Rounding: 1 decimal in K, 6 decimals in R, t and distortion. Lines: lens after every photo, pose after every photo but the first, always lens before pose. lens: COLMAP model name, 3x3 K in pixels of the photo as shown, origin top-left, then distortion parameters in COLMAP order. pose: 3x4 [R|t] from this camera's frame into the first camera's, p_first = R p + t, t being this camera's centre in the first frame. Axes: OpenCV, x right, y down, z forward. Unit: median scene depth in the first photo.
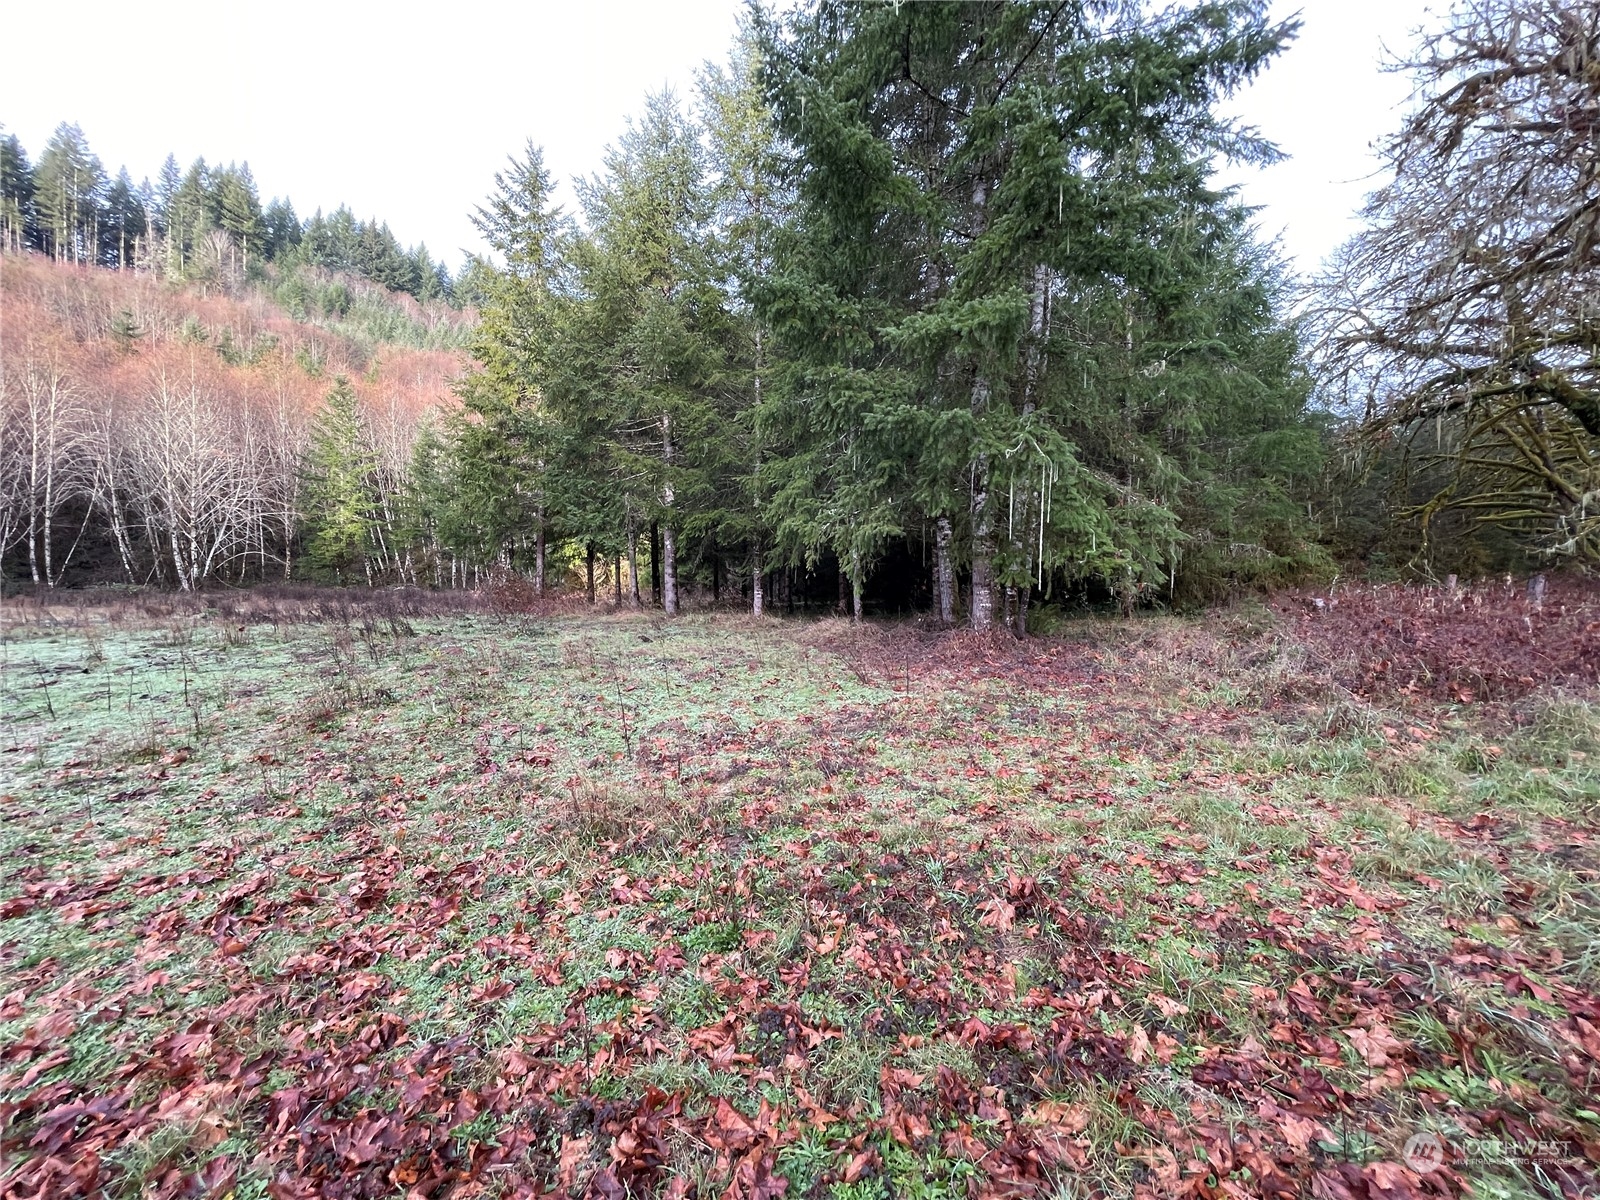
lens RADIAL K [[646.3, 0, 800.2], [0, 646.3, 597.5], [0, 0, 1]] dist [-0.001744, -0.000198]
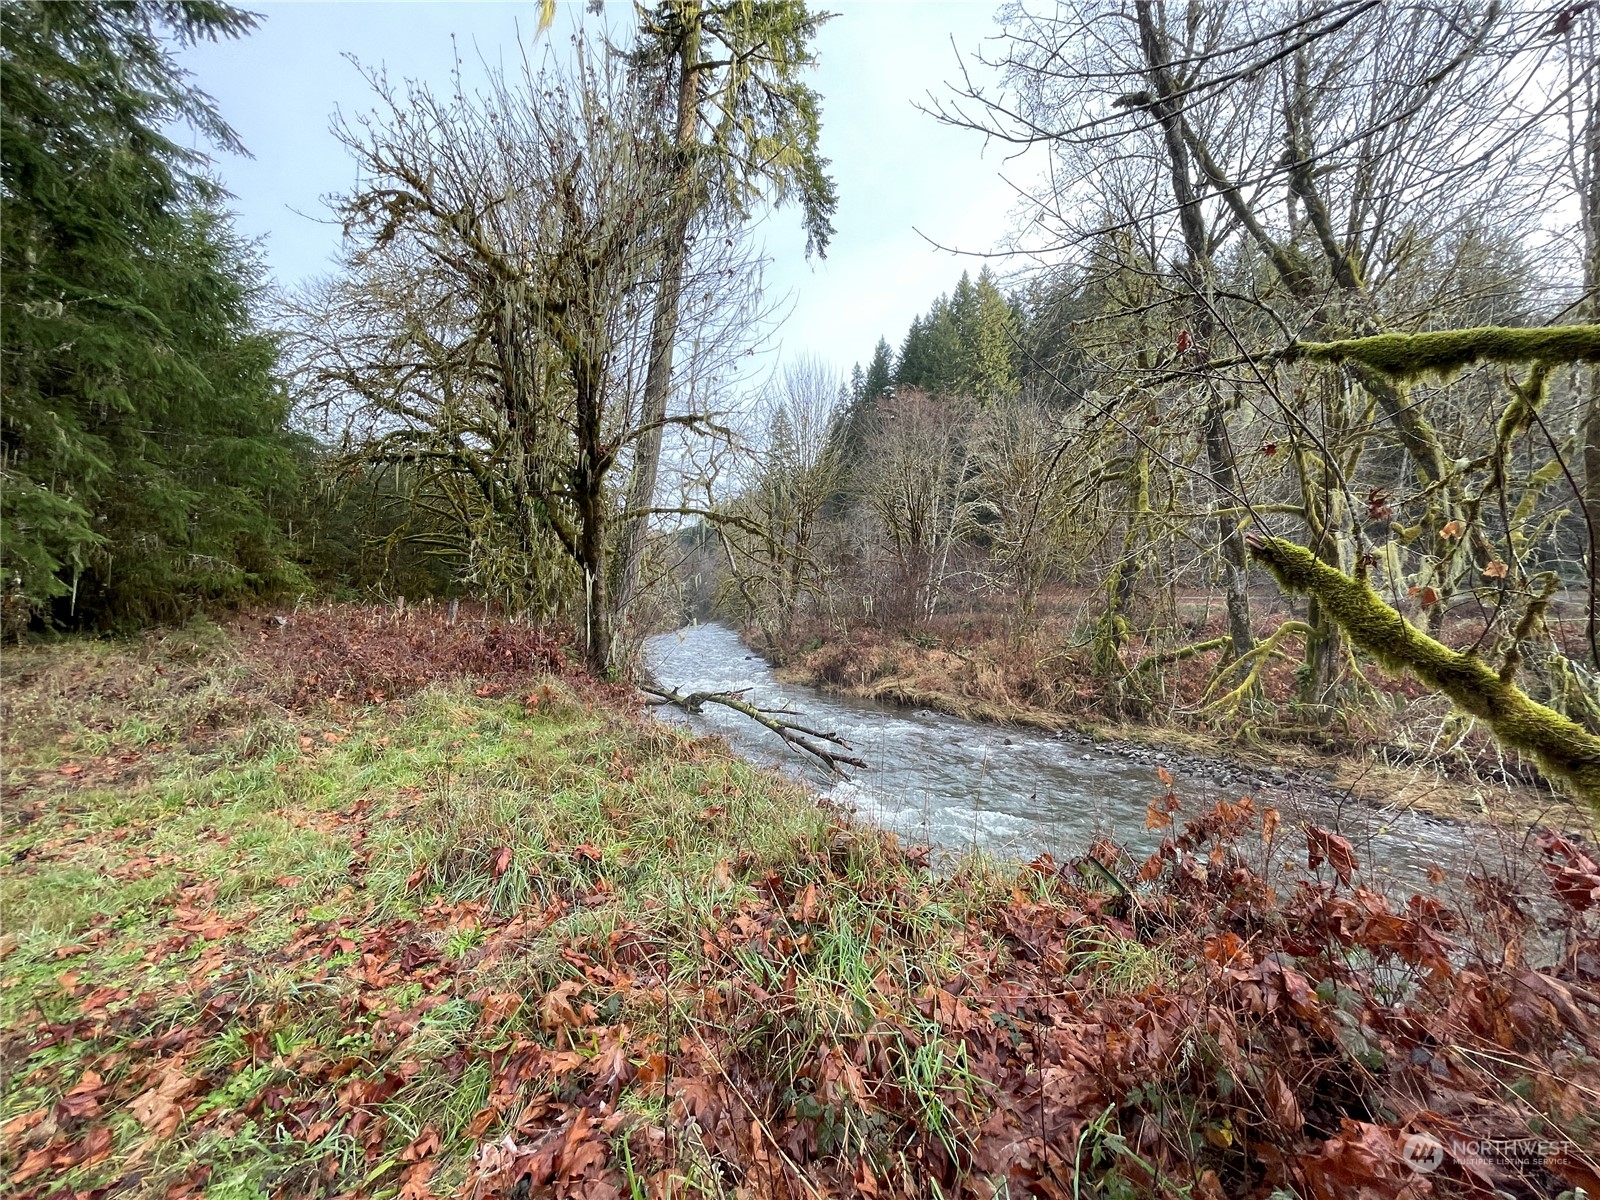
lens RADIAL K [[646.3, 0, 800.2], [0, 646.3, 599.0], [0, 0, 1]] dist [-0.001744, -0.000198]
pose [[0.240726, 0.021938, 0.970345, 0.044398], [0.003535, 0.999718, -0.023479, 0.001379], [-0.970587, 0.009082, 0.240581, -0.024029]]
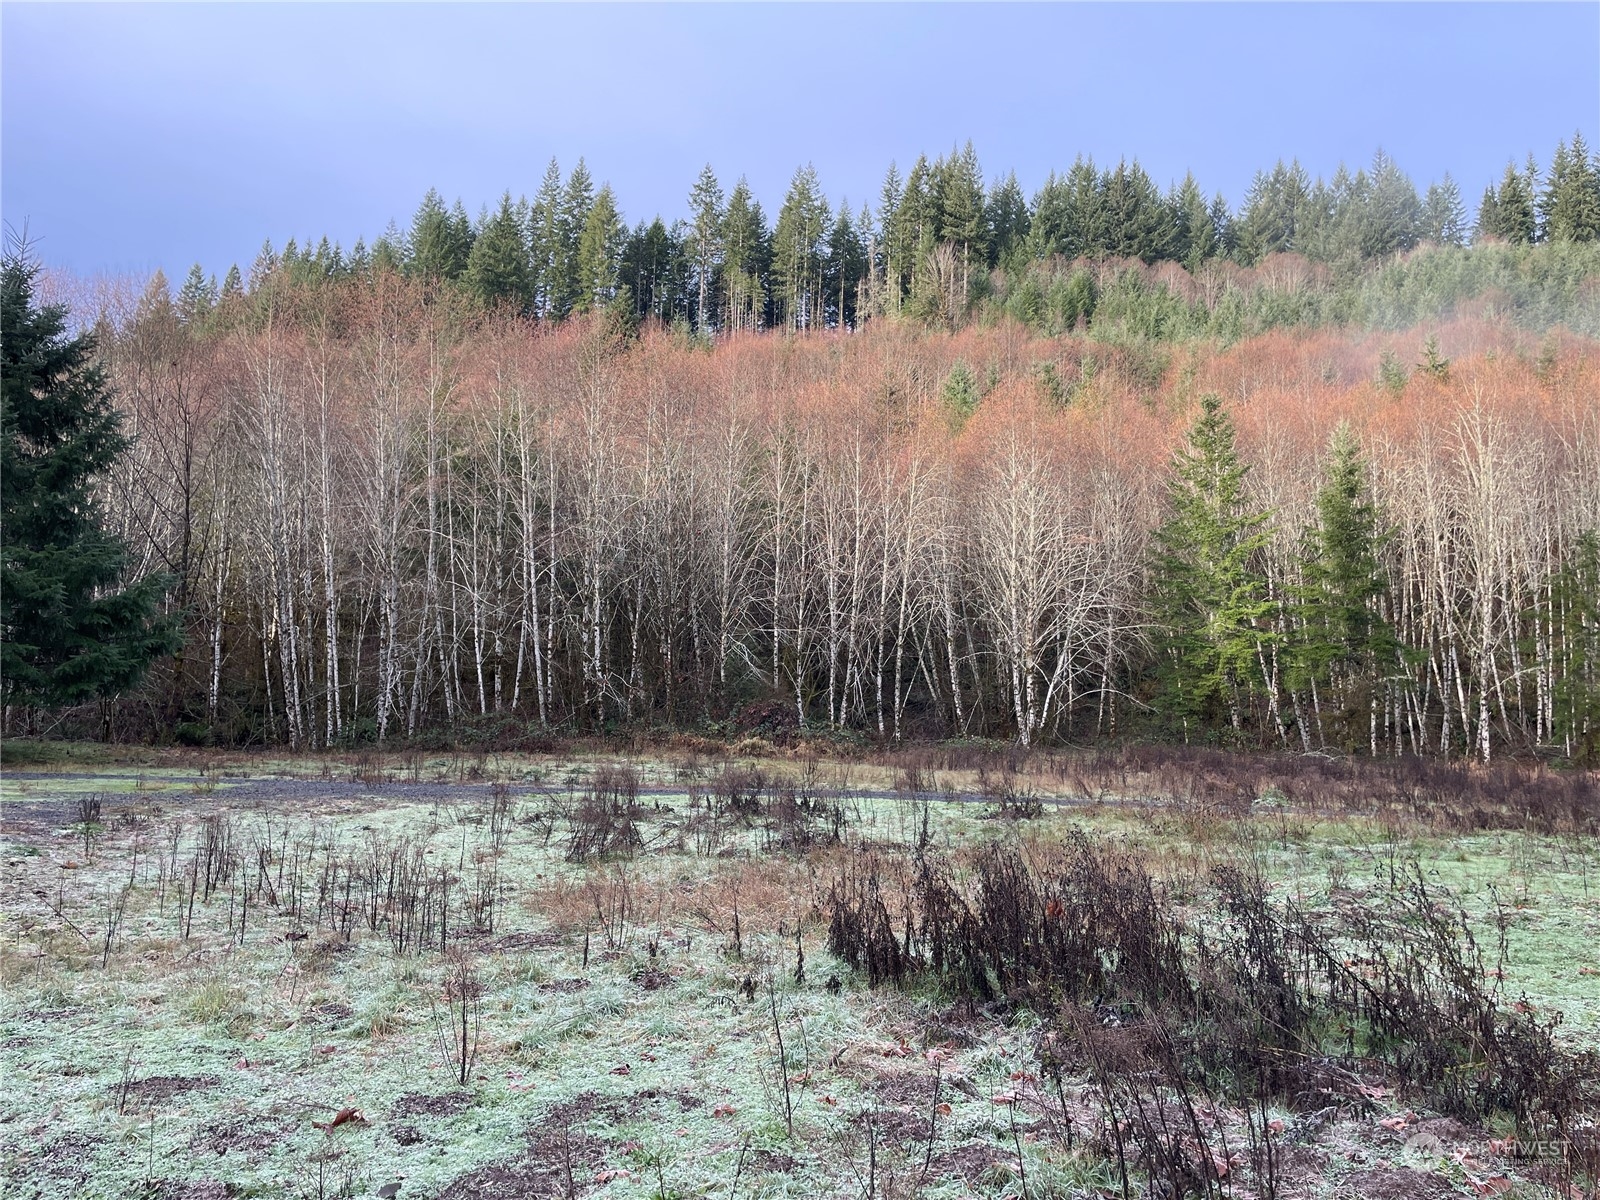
lens RADIAL K [[1221.8, 0, 796.9], [0, 1221.8, 585.1], [0, 0, 1]] dist [0.049196, -0.008771]
pose [[0.692934, -0.070447, -0.717551, -0.695314], [-0.038114, 0.990244, -0.134027, 0.001954], [0.719993, 0.120221, 0.683489, -0.170025]]
